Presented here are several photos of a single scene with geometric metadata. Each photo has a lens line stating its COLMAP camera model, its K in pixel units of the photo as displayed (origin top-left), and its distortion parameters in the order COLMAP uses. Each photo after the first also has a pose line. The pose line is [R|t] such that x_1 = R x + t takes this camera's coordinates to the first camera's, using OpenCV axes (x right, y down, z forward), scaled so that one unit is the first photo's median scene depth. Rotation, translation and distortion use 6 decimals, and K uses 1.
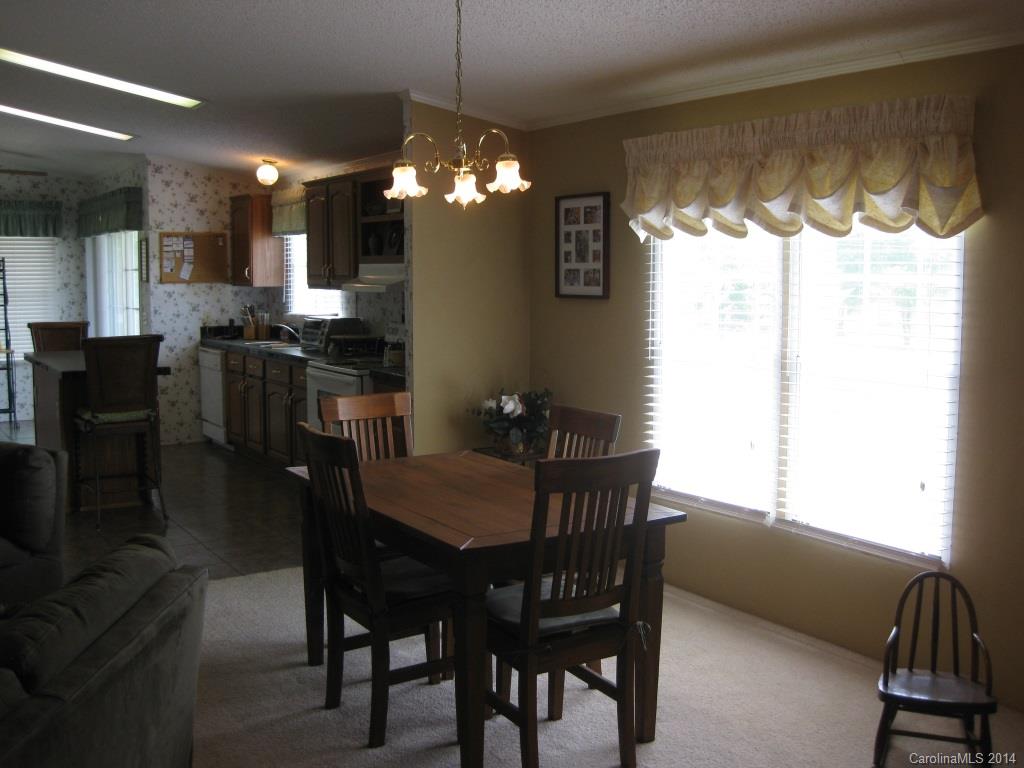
lens RADIAL K [[1048.3, 0, 512.0], [0, 1048.3, 384.0], [0, 0, 1]] dist [-0.183096, 0.148967]
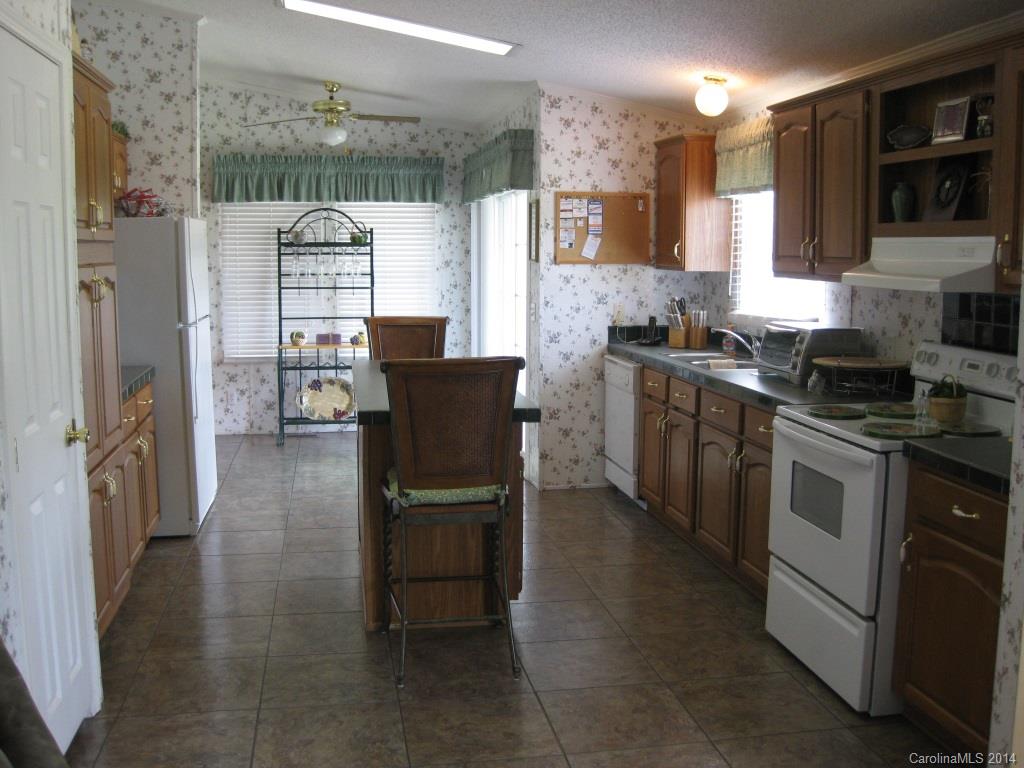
lens RADIAL K [[1048.3, 0, 512.0], [0, 1048.3, 384.0], [0, 0, 1]] dist [-0.183096, 0.148967]
pose [[0.919355, 0.049894, -0.390251, -0.082881], [-0.042472, 0.998716, 0.027631, -0.033509], [0.391129, -0.008828, 0.920294, 0.321296]]
